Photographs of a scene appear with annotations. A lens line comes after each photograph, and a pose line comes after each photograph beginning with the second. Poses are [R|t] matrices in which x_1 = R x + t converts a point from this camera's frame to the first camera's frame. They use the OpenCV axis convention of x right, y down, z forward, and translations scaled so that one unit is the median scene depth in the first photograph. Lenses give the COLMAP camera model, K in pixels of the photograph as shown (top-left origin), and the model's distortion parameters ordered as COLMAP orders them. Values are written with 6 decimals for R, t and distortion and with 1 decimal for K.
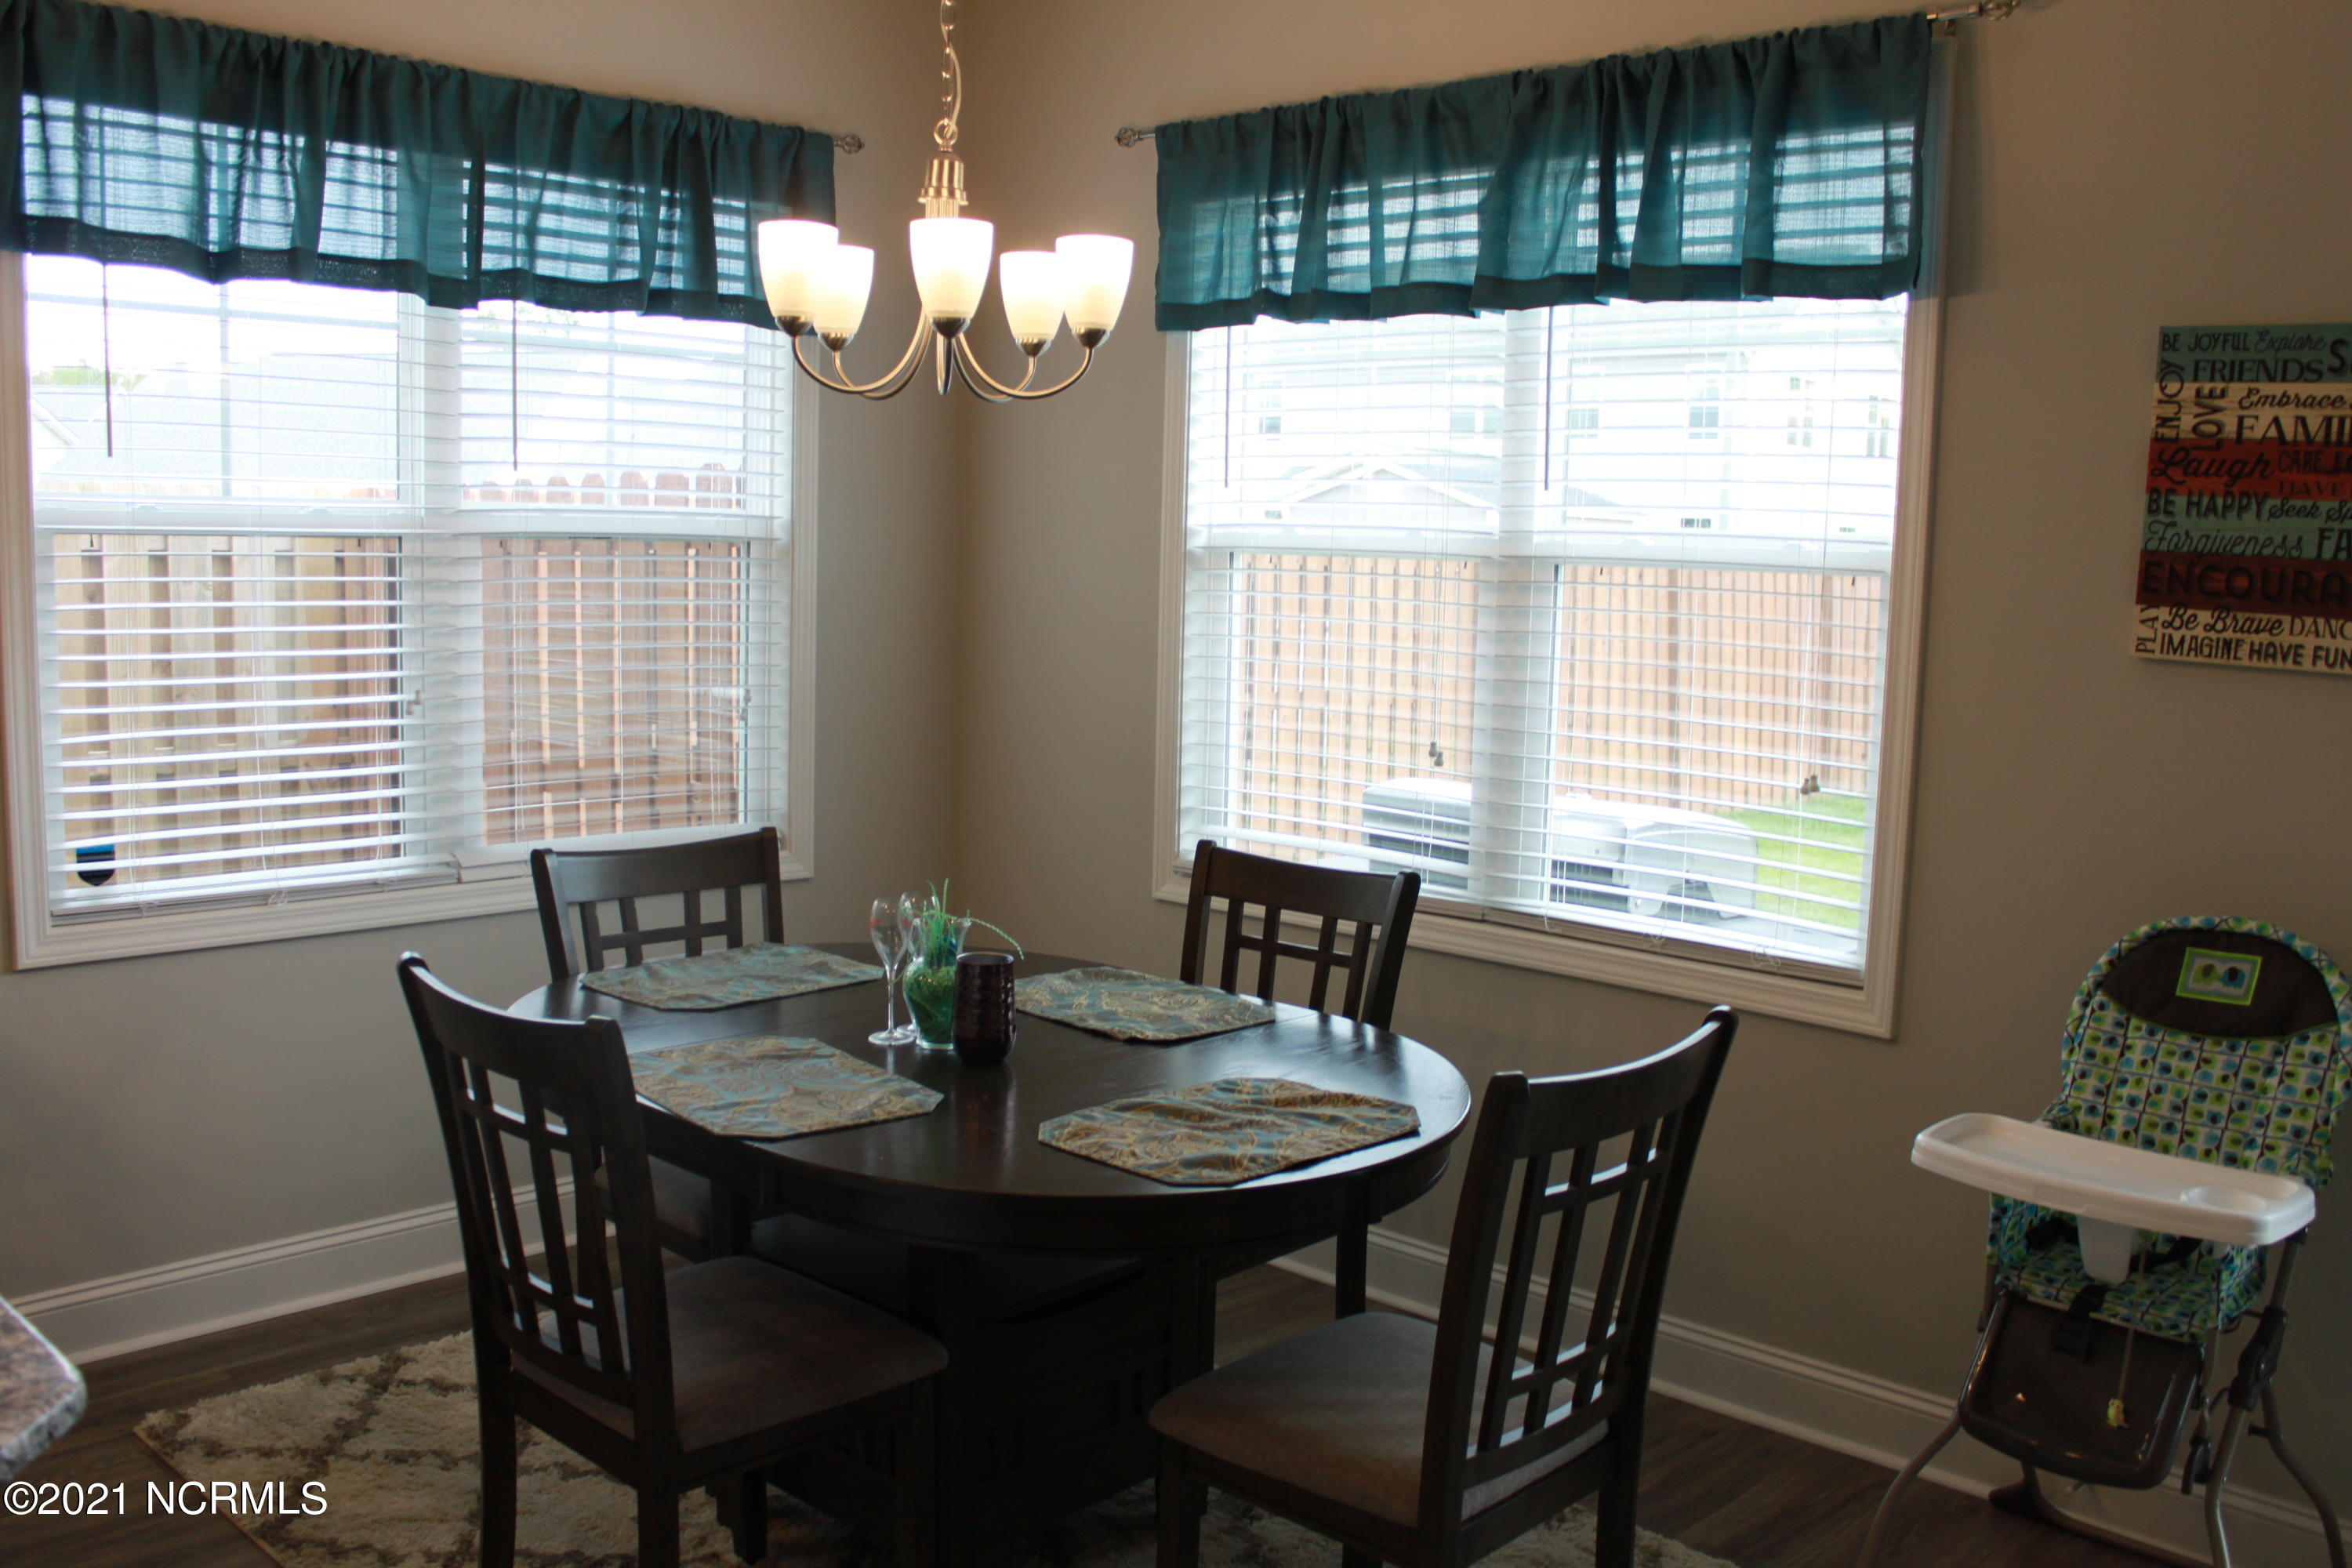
lens RADIAL K [[2036.4, 0, 1172.6], [0, 2036.4, 774.7], [0, 0, 1]] dist [-0.160669, 0.145009]
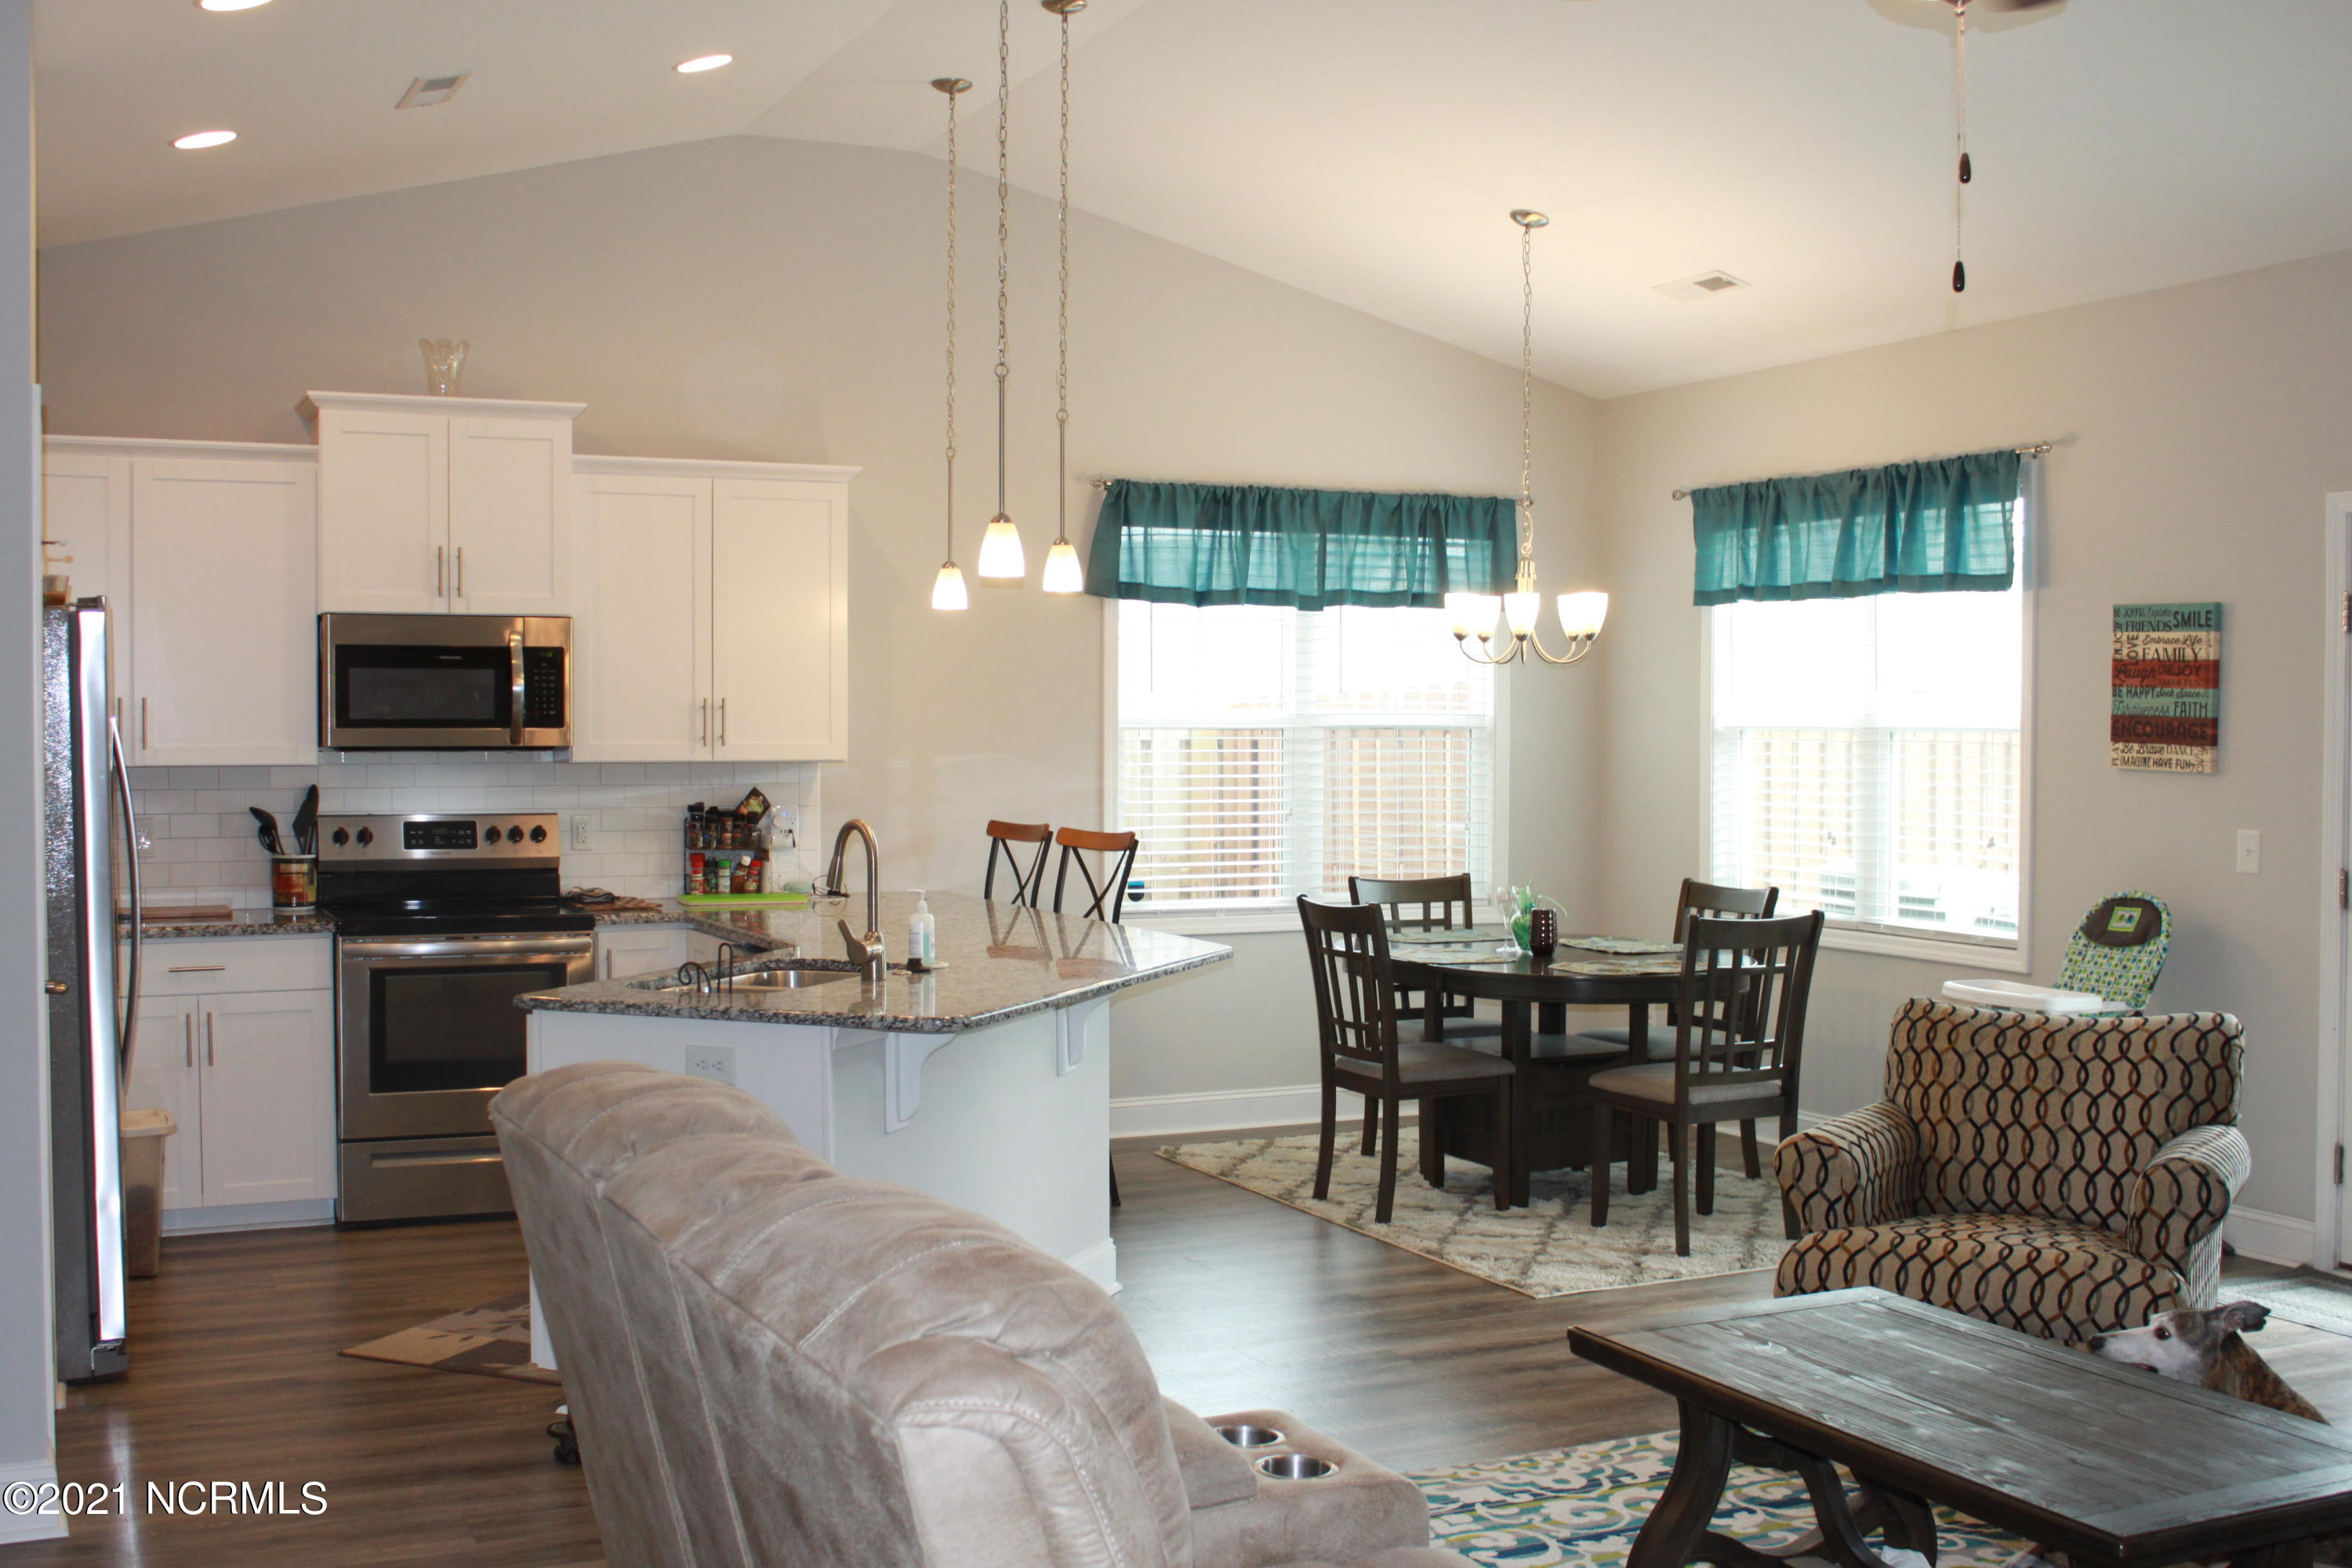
lens RADIAL K [[2482.0, 0, 1174.8], [0, 2482.0, 777.6], [0, 0, 1]] dist [0.004841, 0.000000]
pose [[0.929767, -0.013997, -0.367883, 0.421524], [-0.021571, 0.995489, -0.092394, 0.161413], [0.367517, 0.093840, 0.925270, -1.332642]]
